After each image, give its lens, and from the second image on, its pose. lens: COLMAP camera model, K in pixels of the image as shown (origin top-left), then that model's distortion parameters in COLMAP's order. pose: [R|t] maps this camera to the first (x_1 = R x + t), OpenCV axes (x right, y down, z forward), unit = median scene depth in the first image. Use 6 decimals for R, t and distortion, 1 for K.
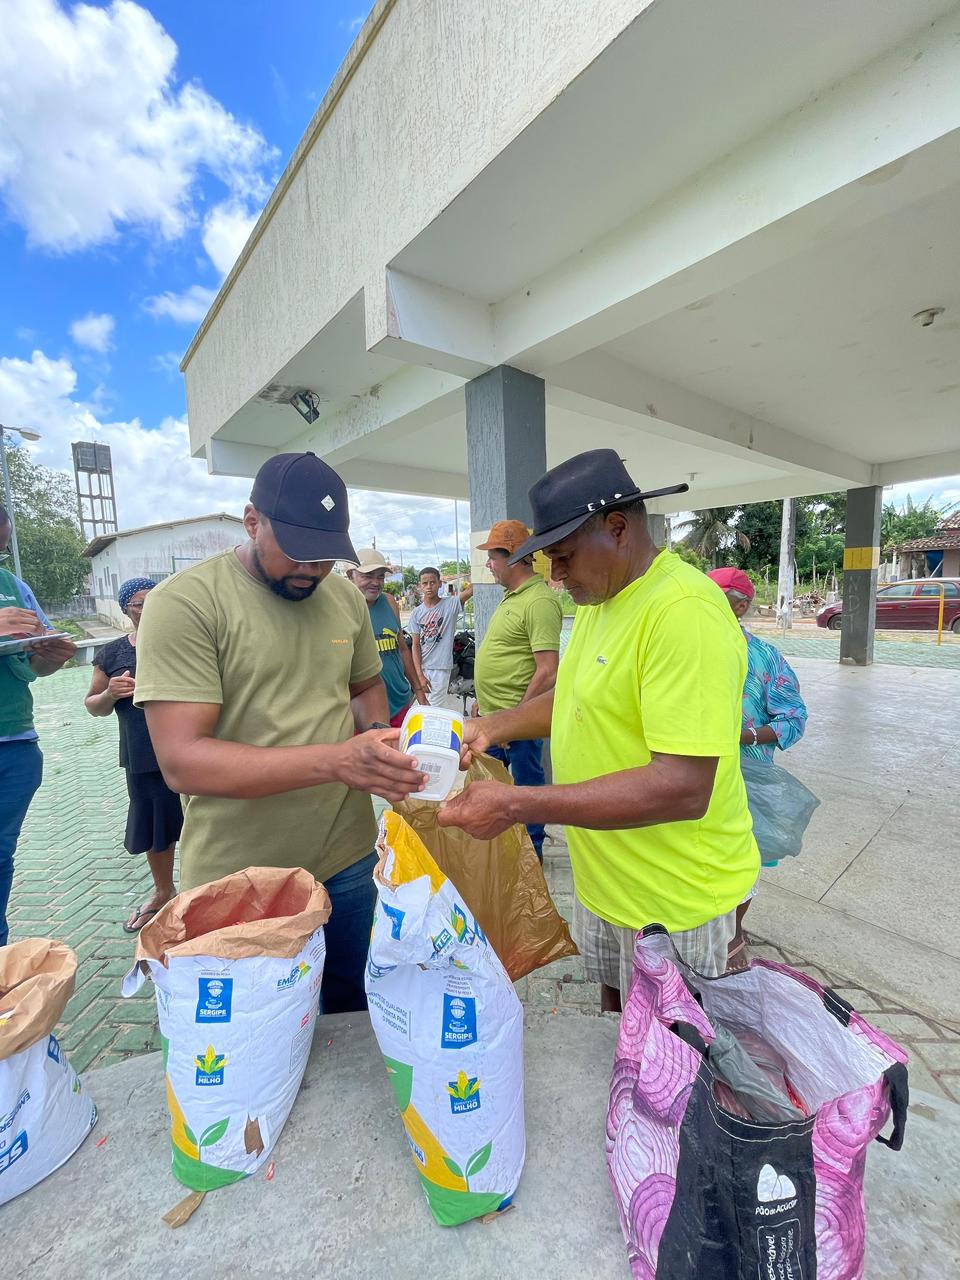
lens RADIAL K [[514.7, 0, 473.7], [0, 514.7, 641.9], [0, 0, 1]] dist [-0.000042, -0.000095]
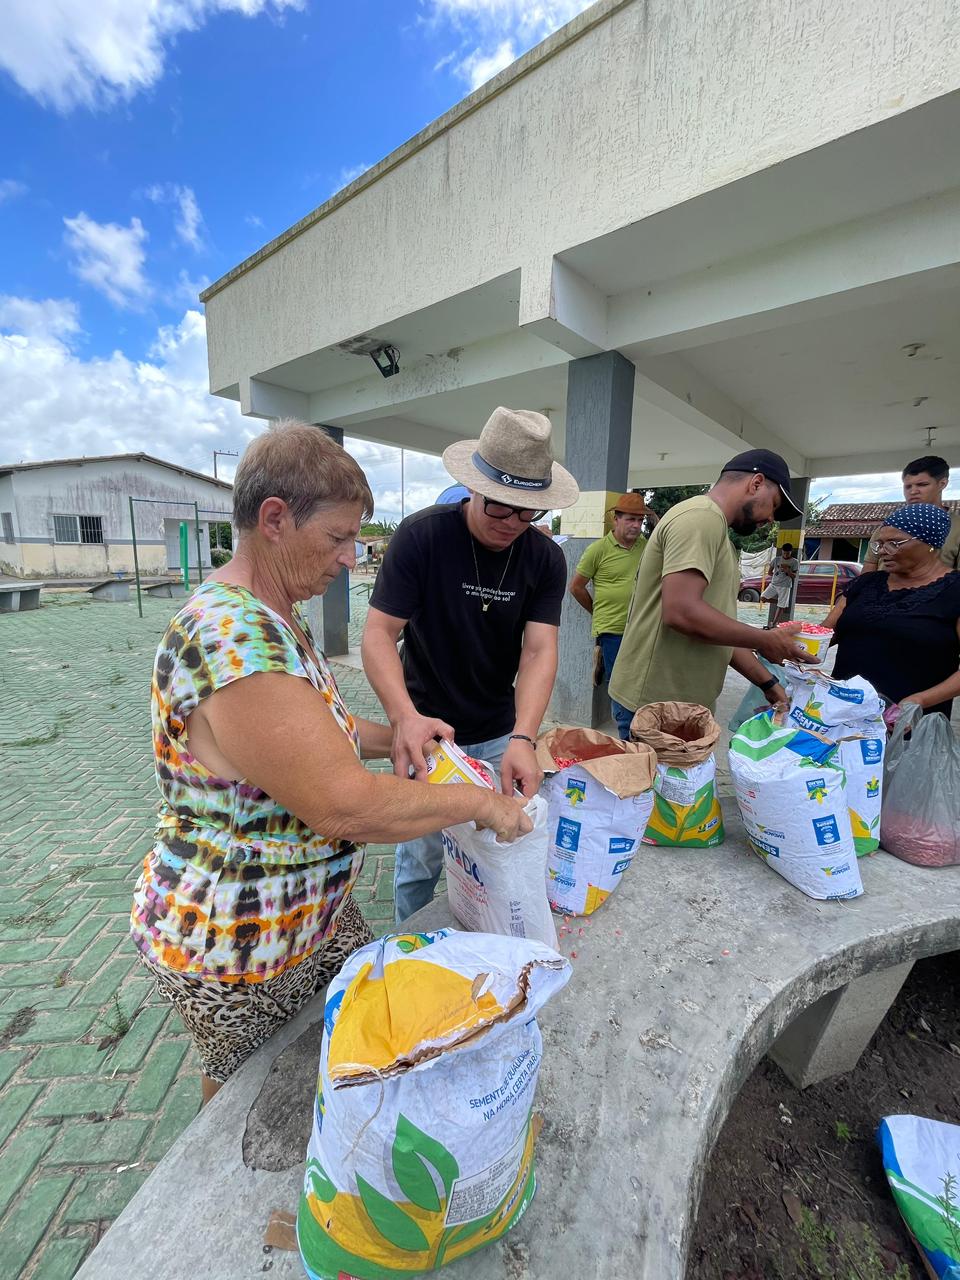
lens RADIAL K [[514.7, 0, 473.7], [0, 514.7, 641.9], [0, 0, 1]] dist [-0.000042, -0.000095]
pose [[0.984704, 0.020624, 0.173010, -1.373213], [-0.031717, 0.997597, 0.061601, 0.199294], [-0.171323, -0.066146, 0.982992, -0.446377]]
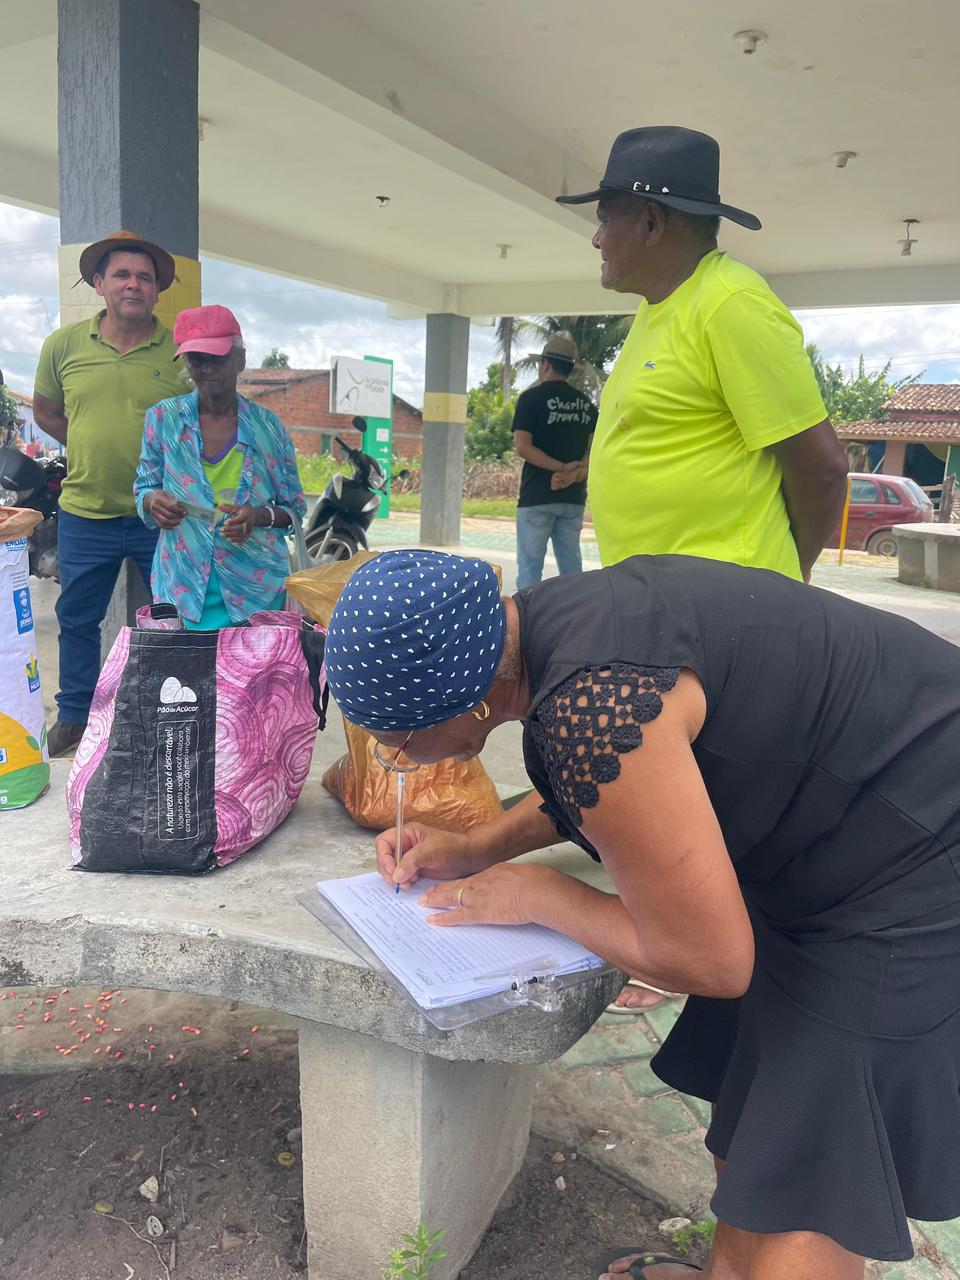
lens RADIAL K [[960.6, 0, 480.0], [0, 960.6, 640.0], [0, 0, 1]] dist [-0.005070, -0.002973]
pose [[0.942015, 0.019862, 0.334983, 0.270962], [-0.047158, 0.996176, 0.073548, 0.402752], [-0.332242, -0.085081, 0.939349, -0.653662]]
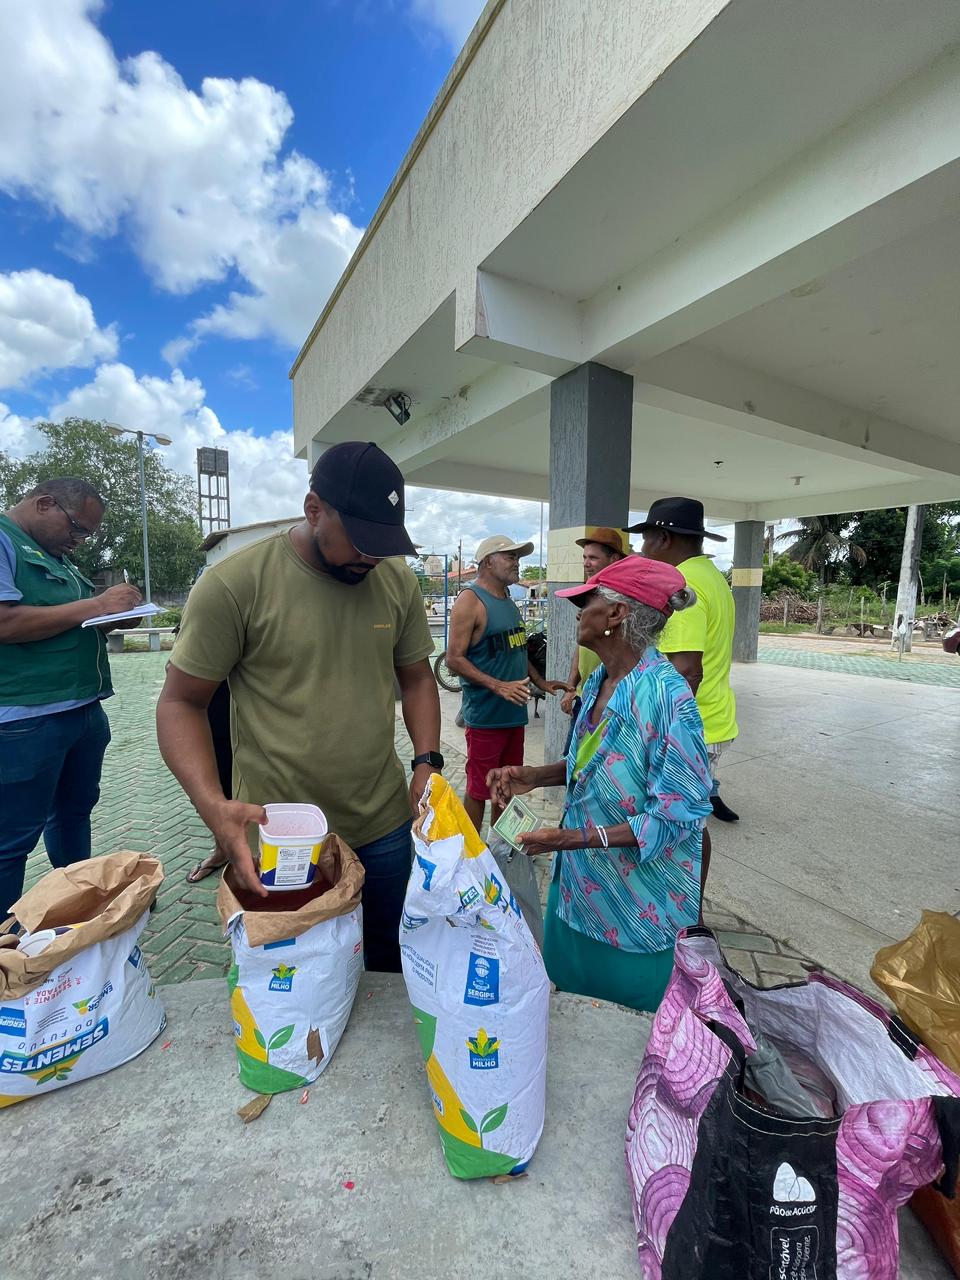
lens RADIAL K [[514.7, 0, 473.7], [0, 514.7, 641.9], [0, 0, 1]] dist [-0.000042, -0.000095]
pose [[0.986533, 0.055530, -0.153846, 0.056344], [-0.056991, 0.998362, -0.005096, 0.055532], [0.153311, 0.013795, 0.988082, -0.016866]]
